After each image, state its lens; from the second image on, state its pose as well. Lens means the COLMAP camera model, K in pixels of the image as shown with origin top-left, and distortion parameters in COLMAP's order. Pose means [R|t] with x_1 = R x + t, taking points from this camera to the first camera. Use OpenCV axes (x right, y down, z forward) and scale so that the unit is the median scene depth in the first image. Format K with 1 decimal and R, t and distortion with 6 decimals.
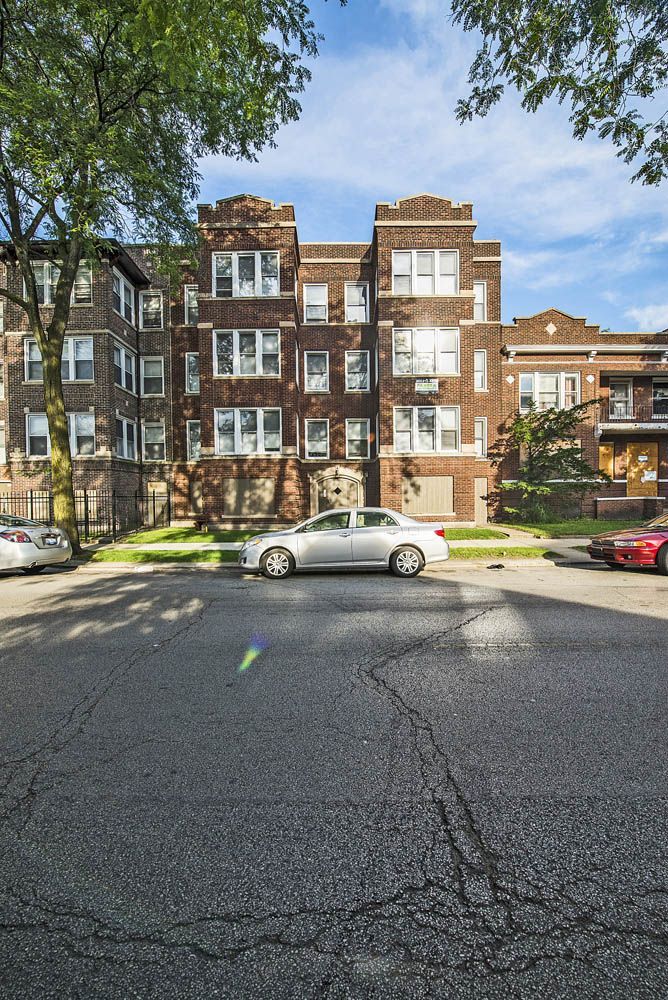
lens RADIAL K [[399.7, 0, 336.1], [0, 399.7, 502.6], [0, 0, 1]] dist [-0.014341, -0.003403]
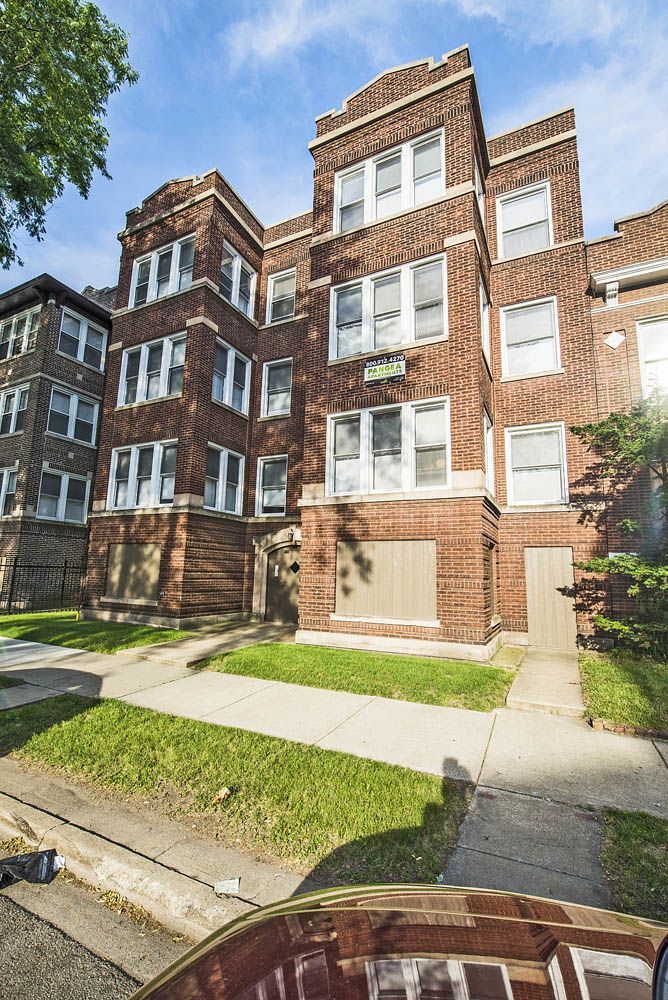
lens RADIAL K [[444.3, 0, 336.1], [0, 444.3, 502.9], [0, 0, 1]] dist [-0.013007, -0.000769]
pose [[0.891607, -0.039725, -0.451064, 0.427137], [-0.042822, 0.984283, -0.171330, -0.015684], [0.450780, 0.172075, 0.875892, 0.485878]]
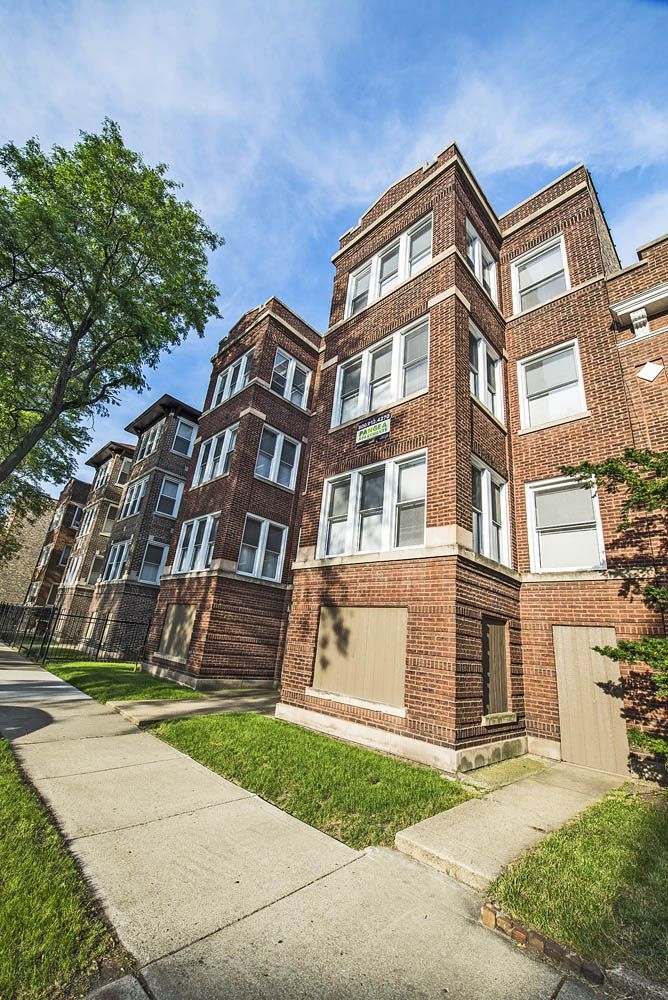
lens RADIAL K [[399.7, 0, 336.1], [0, 399.7, 502.6], [0, 0, 1]] dist [-0.014341, -0.003403]
pose [[0.705479, -0.160792, -0.690250, 0.538136], [-0.119959, 0.932781, -0.339895, -0.020284], [0.698505, 0.322591, 0.638769, 0.661040]]
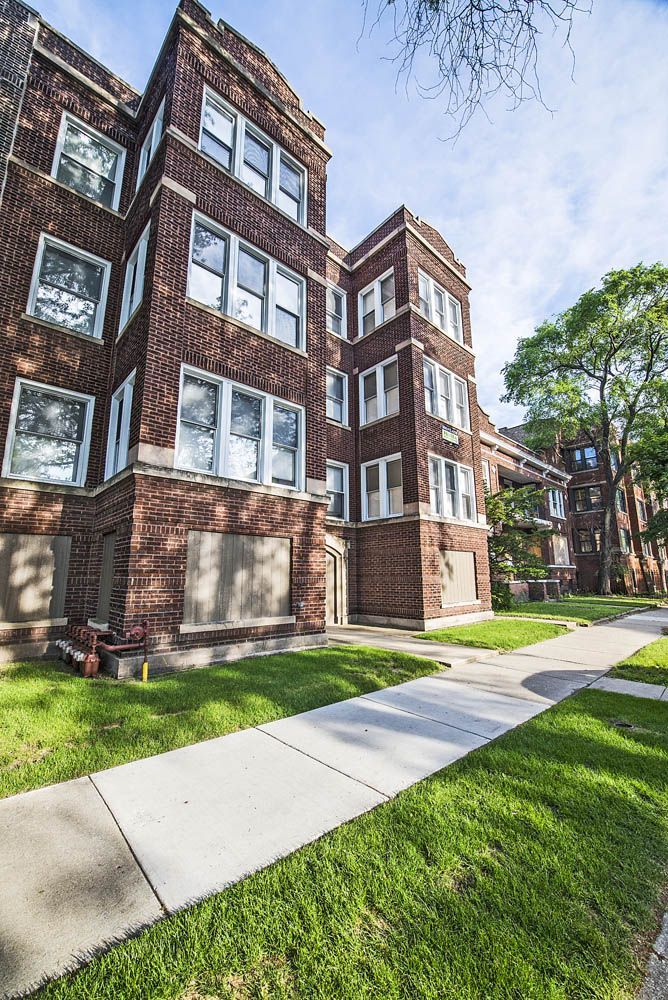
lens RADIAL K [[399.7, 0, 336.1], [0, 399.7, 502.6], [0, 0, 1]] dist [-0.014341, -0.003403]
pose [[0.732076, 0.132976, 0.668118, -0.446753], [0.012436, 0.977991, -0.208277, -0.002637], [-0.681109, 0.160784, 0.714310, 0.610297]]
